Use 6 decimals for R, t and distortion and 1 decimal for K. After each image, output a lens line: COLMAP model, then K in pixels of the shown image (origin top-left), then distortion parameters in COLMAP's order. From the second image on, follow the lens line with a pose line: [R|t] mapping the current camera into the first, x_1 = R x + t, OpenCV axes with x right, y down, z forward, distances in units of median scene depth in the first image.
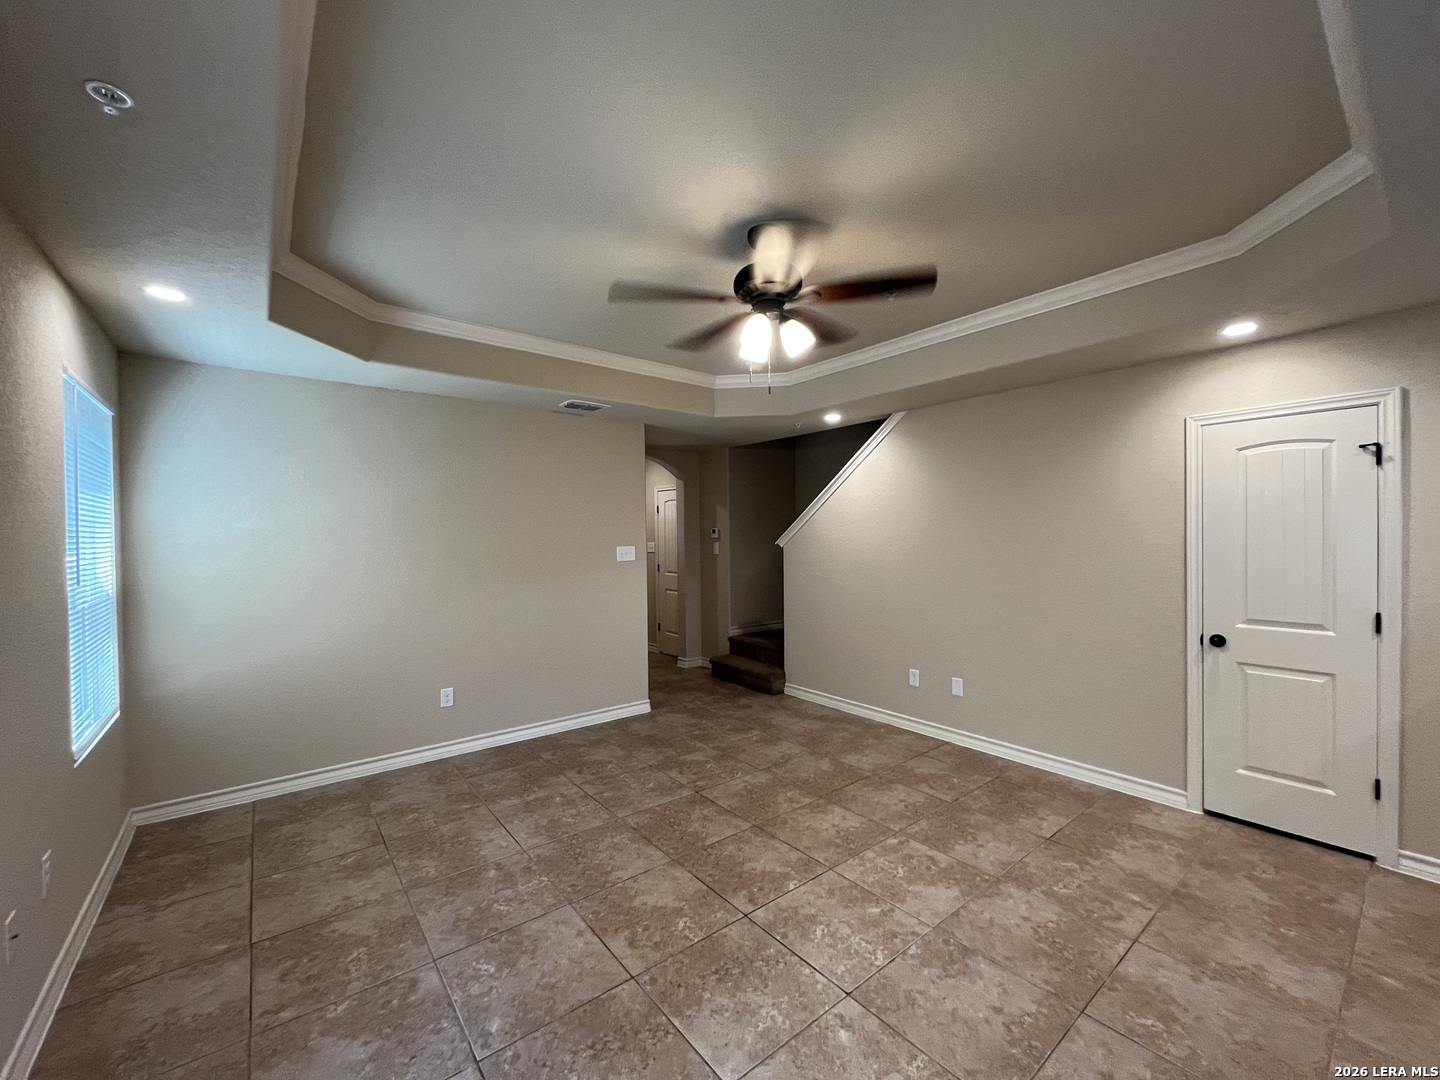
lens RADIAL K [[578.7, 0, 712.5], [0, 578.7, 540.0], [0, 0, 1]] dist [-0.002186, 0.000372]
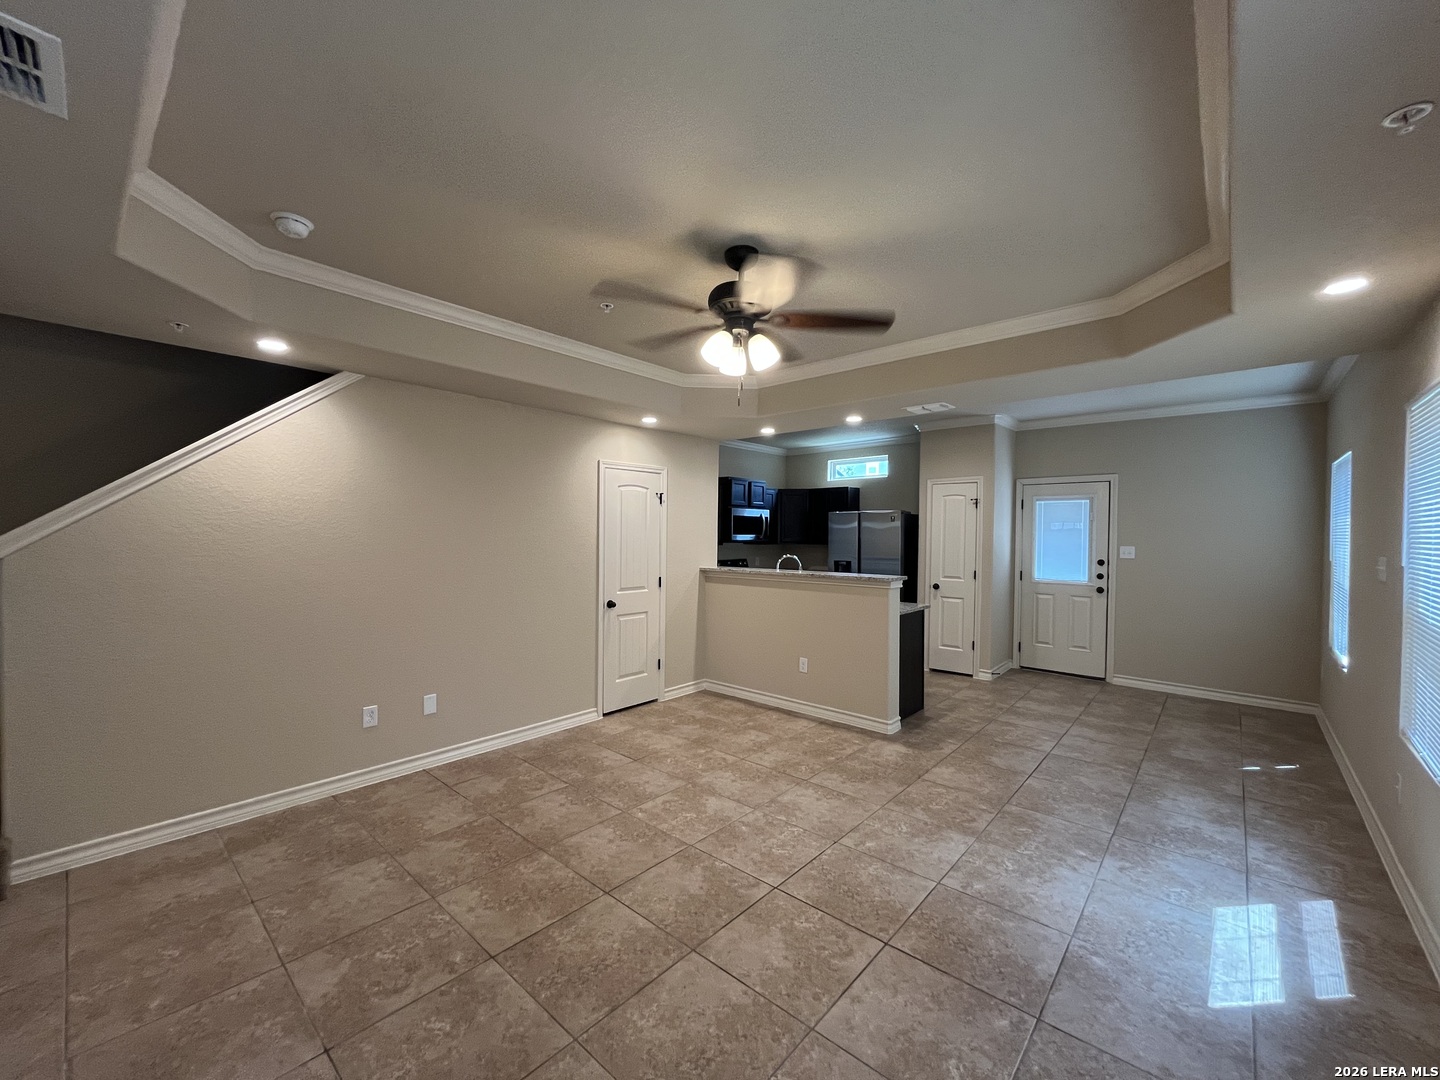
lens RADIAL K [[578.7, 0, 727.0], [0, 578.7, 540.6], [0, 0, 1]] dist [-0.002186, 0.000372]
pose [[-0.183266, -0.004139, 0.983055, -0.782643], [-0.000409, 0.999991, 0.004134, -0.007932], [-0.983063, 0.000356, -0.183266, 1.013250]]
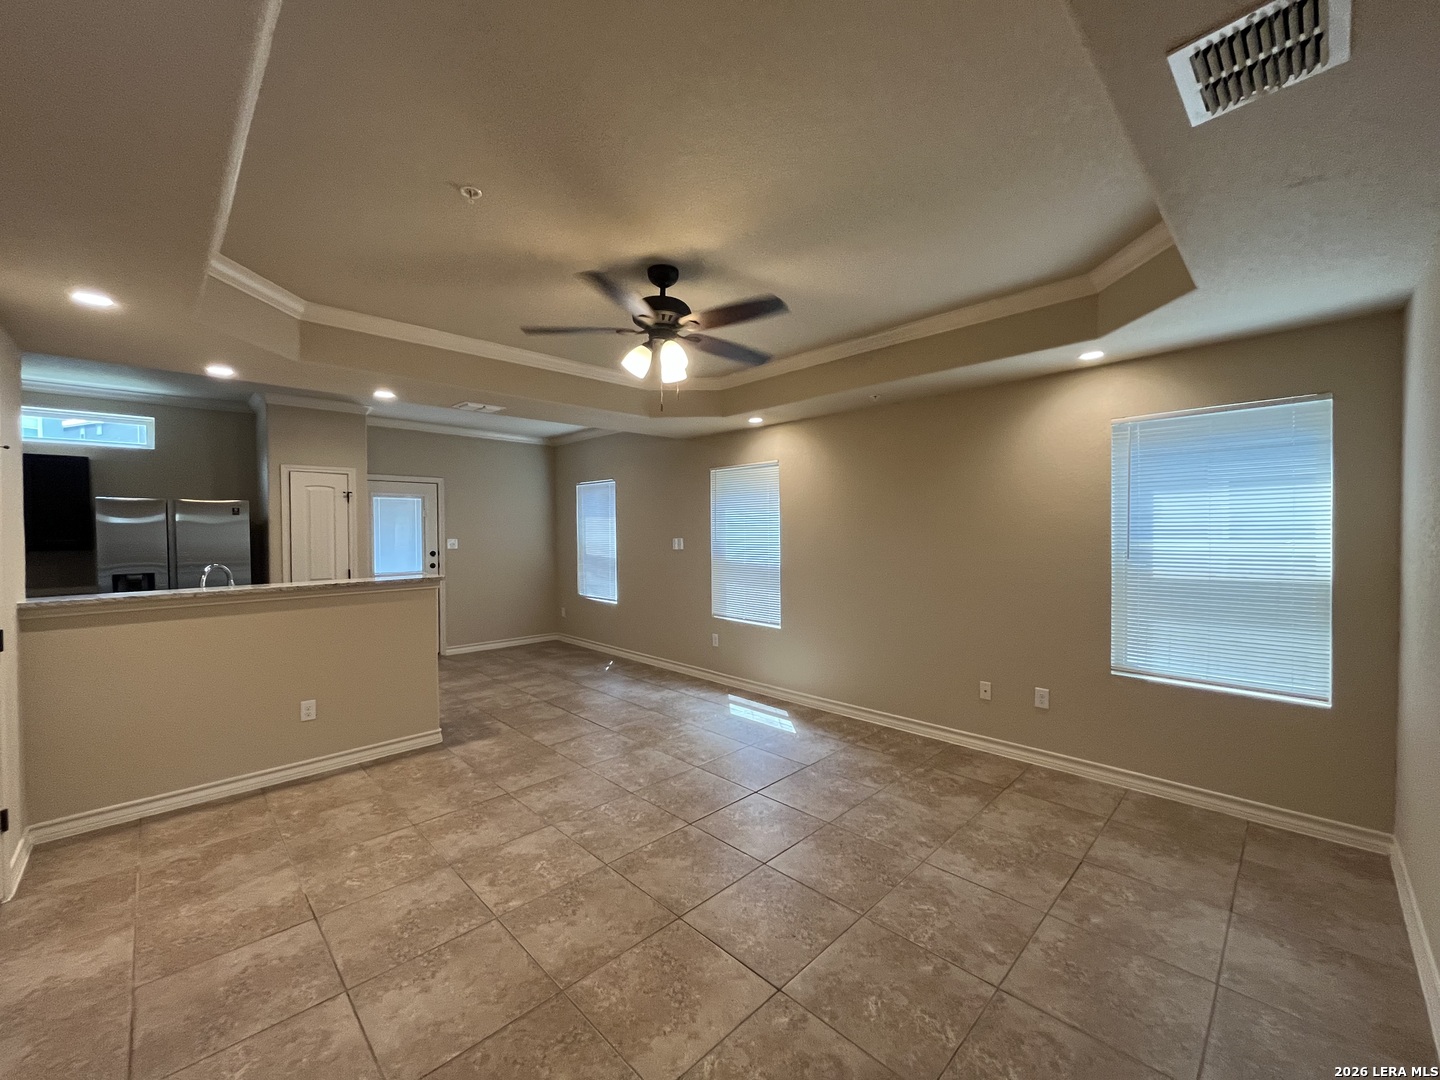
lens RADIAL K [[578.7, 0, 713.0], [0, 578.7, 536.6], [0, 0, 1]] dist [-0.002186, 0.000372]
pose [[-0.994558, 0.017684, -0.102677, 0.101044], [0.015812, 0.999694, 0.019018, -0.018545], [0.102982, 0.017291, -0.994533, 1.801883]]
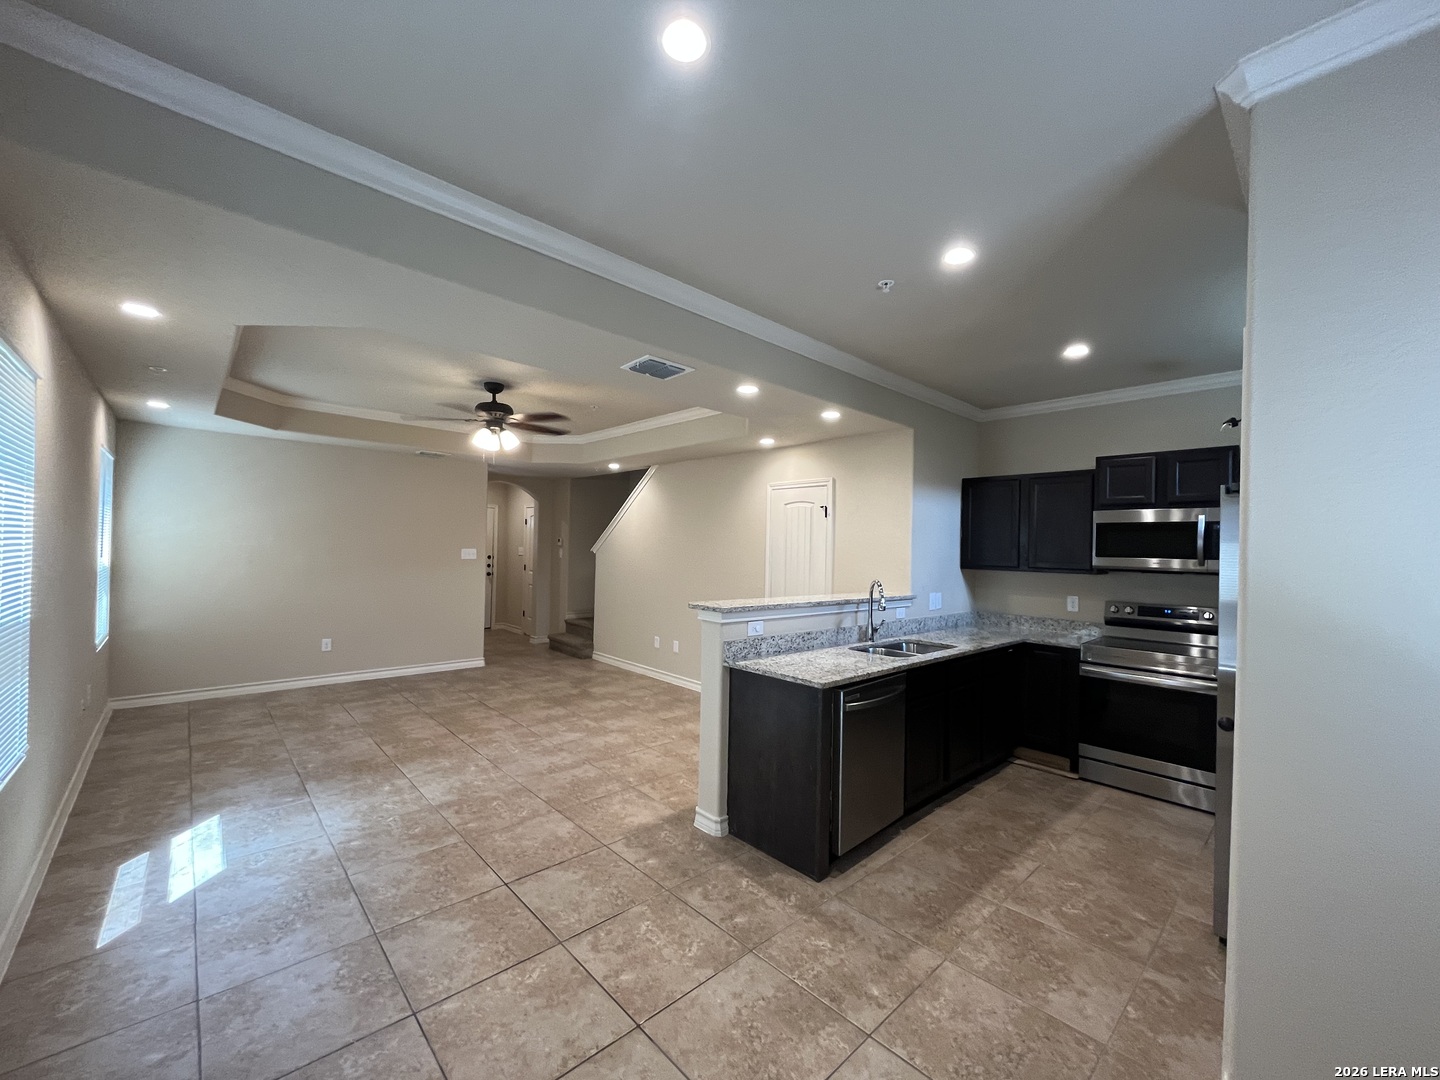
lens RADIAL K [[578.7, 0, 712.5], [0, 578.7, 539.9], [0, 0, 1]] dist [-0.002186, 0.000372]
pose [[0.996694, 0.034277, 0.073658, 0.567609], [-0.032981, 0.999280, -0.018744, -0.006530], [-0.074247, 0.016253, 0.997107, -0.778647]]
